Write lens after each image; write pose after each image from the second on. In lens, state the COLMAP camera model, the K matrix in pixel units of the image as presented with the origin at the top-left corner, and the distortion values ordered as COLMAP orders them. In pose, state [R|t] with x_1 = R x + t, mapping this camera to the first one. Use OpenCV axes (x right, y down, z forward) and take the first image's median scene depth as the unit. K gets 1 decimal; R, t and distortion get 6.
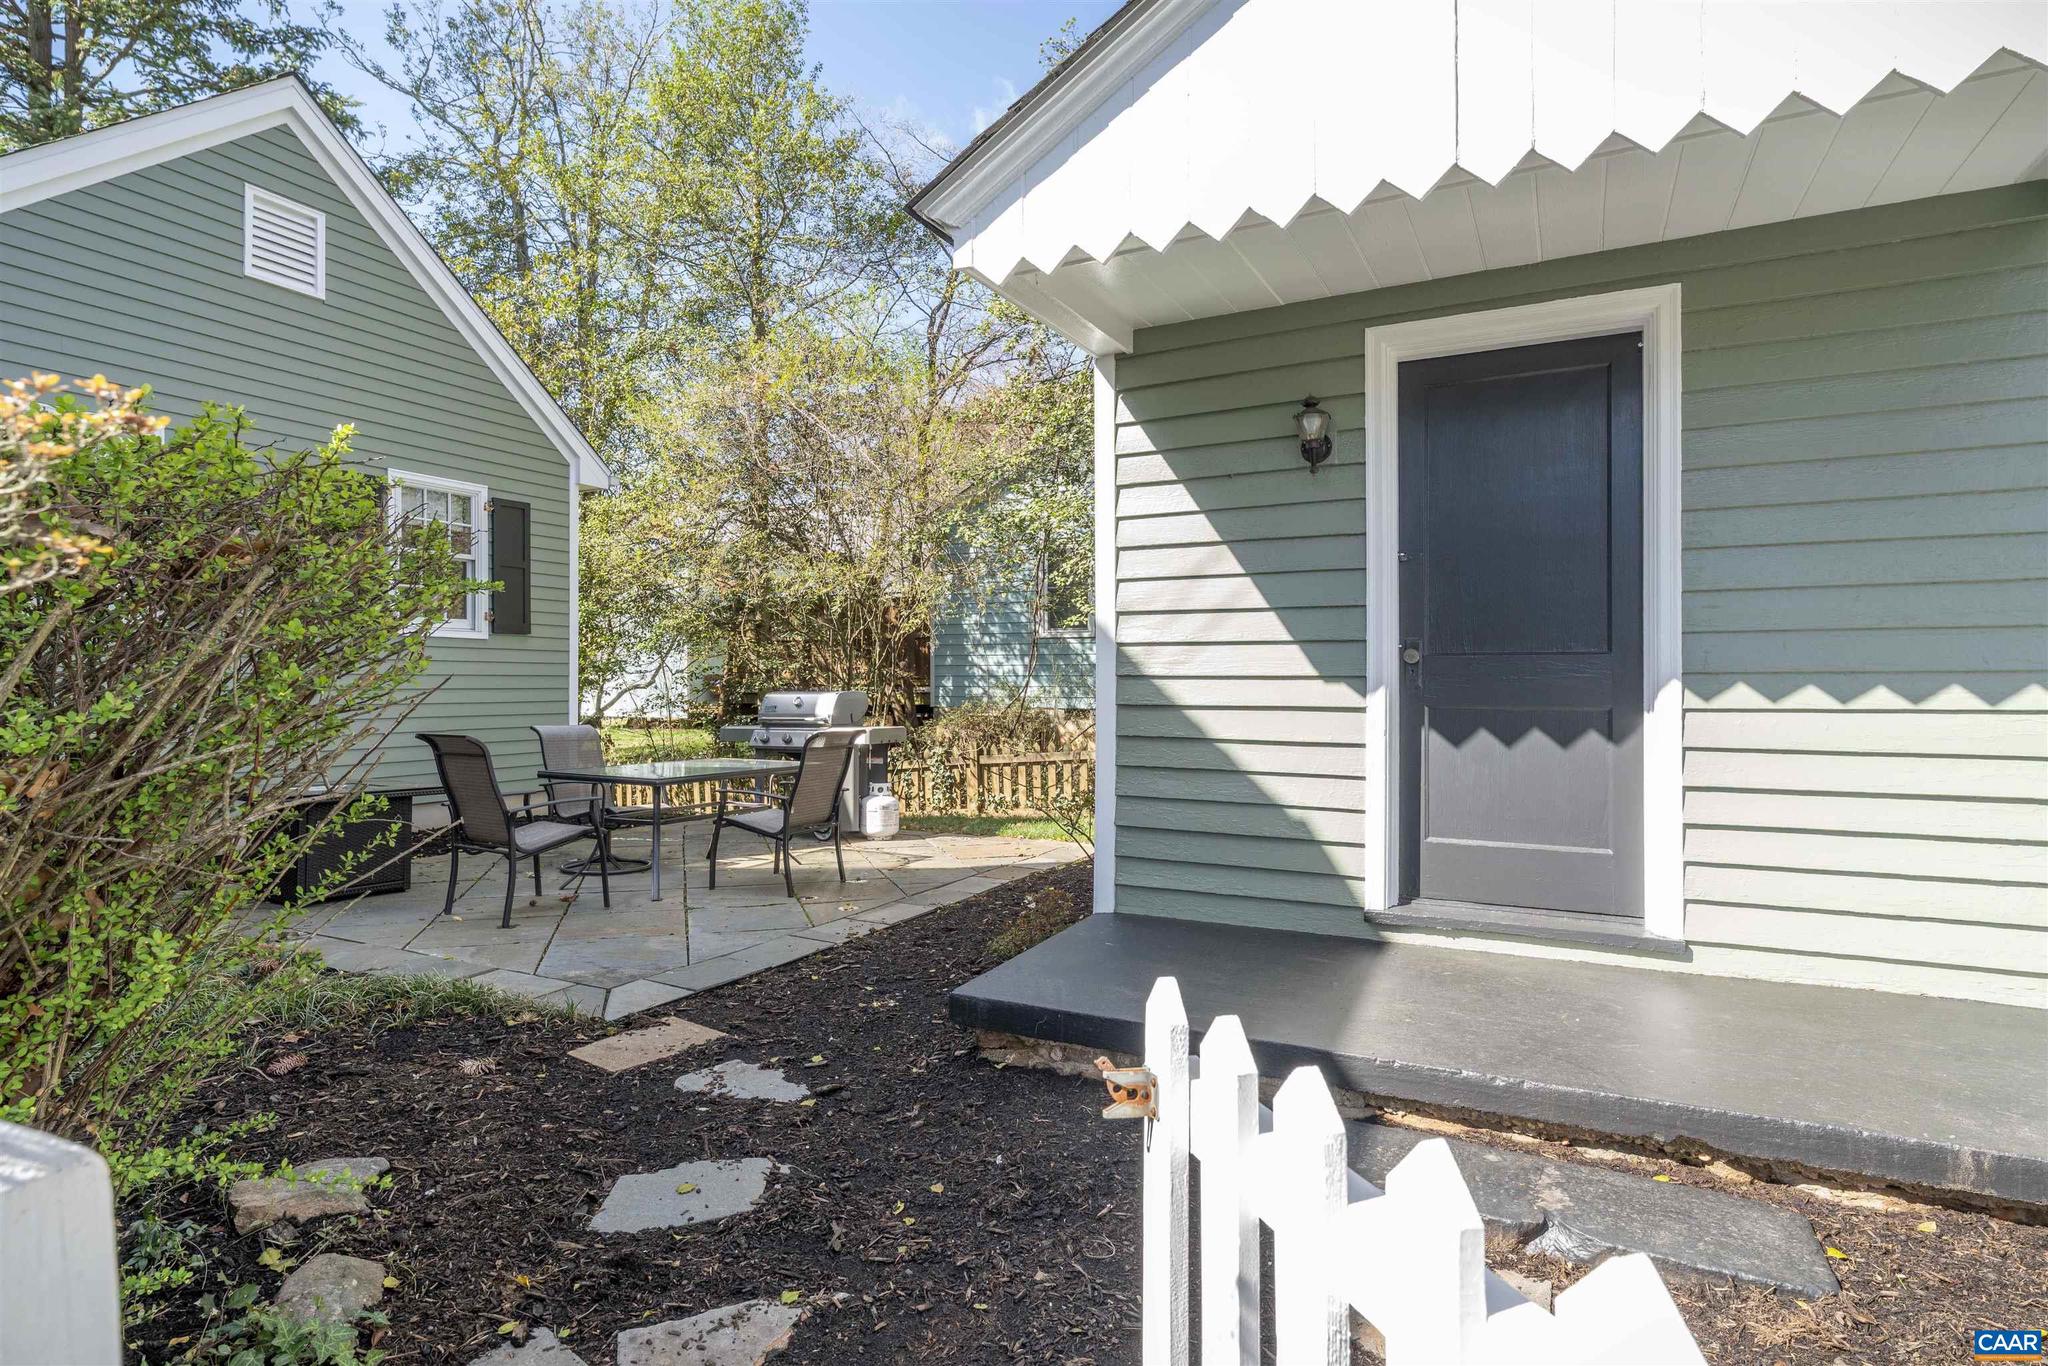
lens RADIAL K [[1051.9, 0, 1024.9], [0, 1051.9, 662.5], [0, 0, 1]] dist [0.027915, 0.001294]
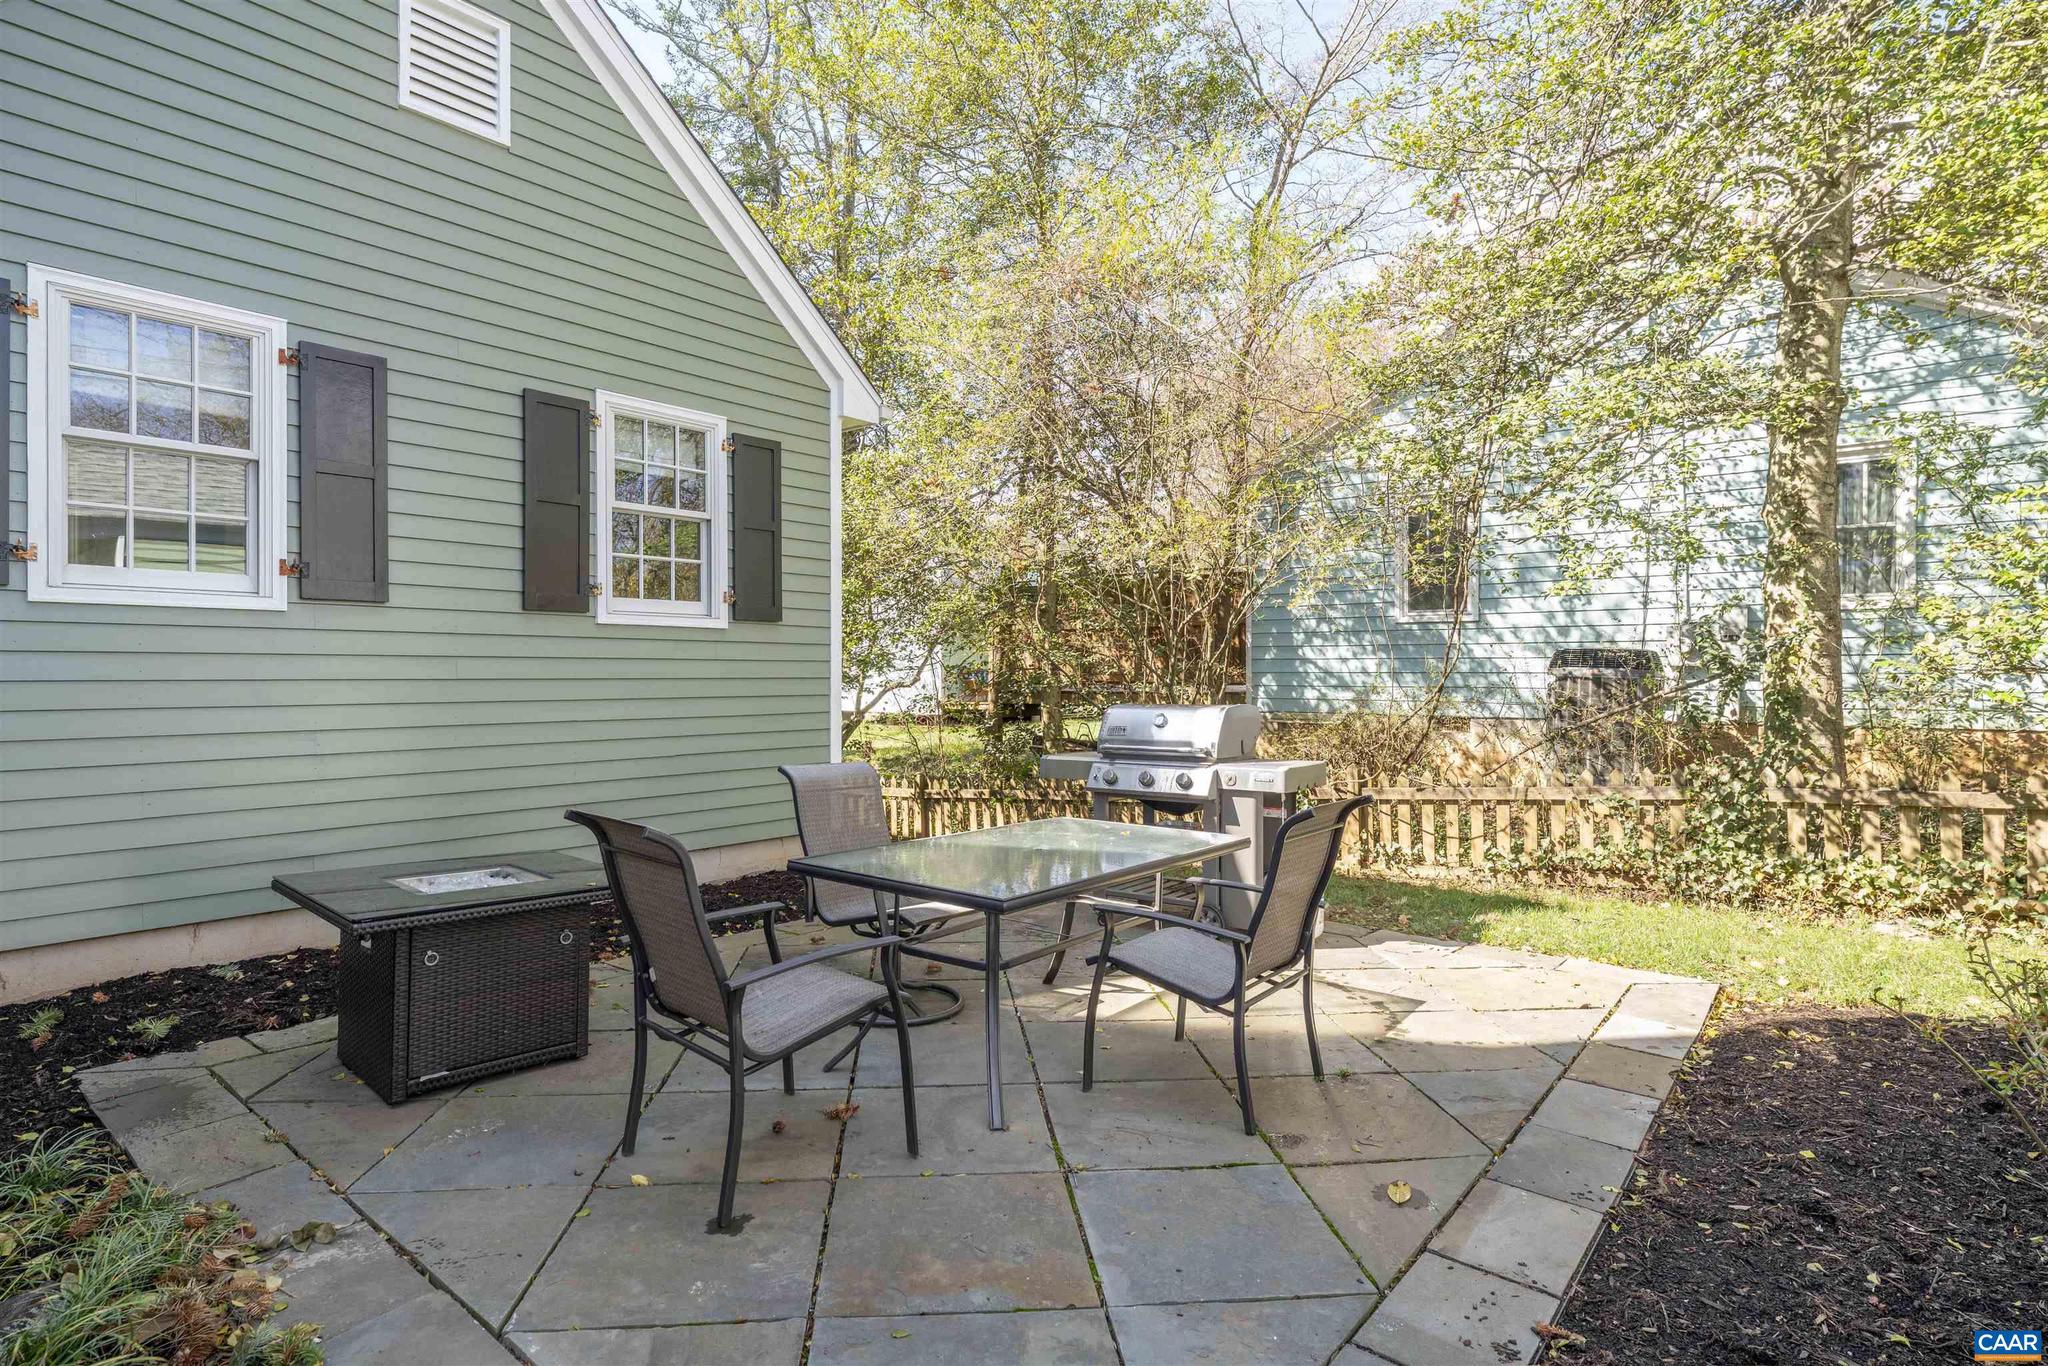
lens RADIAL K [[1051.9, 0, 1021.6], [0, 1051.9, 689.1], [0, 0, 1]] dist [0.027915, 0.001294]
pose [[0.975221, 0.006577, -0.221134, -0.112675], [0.000875, 0.999436, 0.033581, -0.003494], [0.221230, -0.032942, 0.974665, 0.253190]]
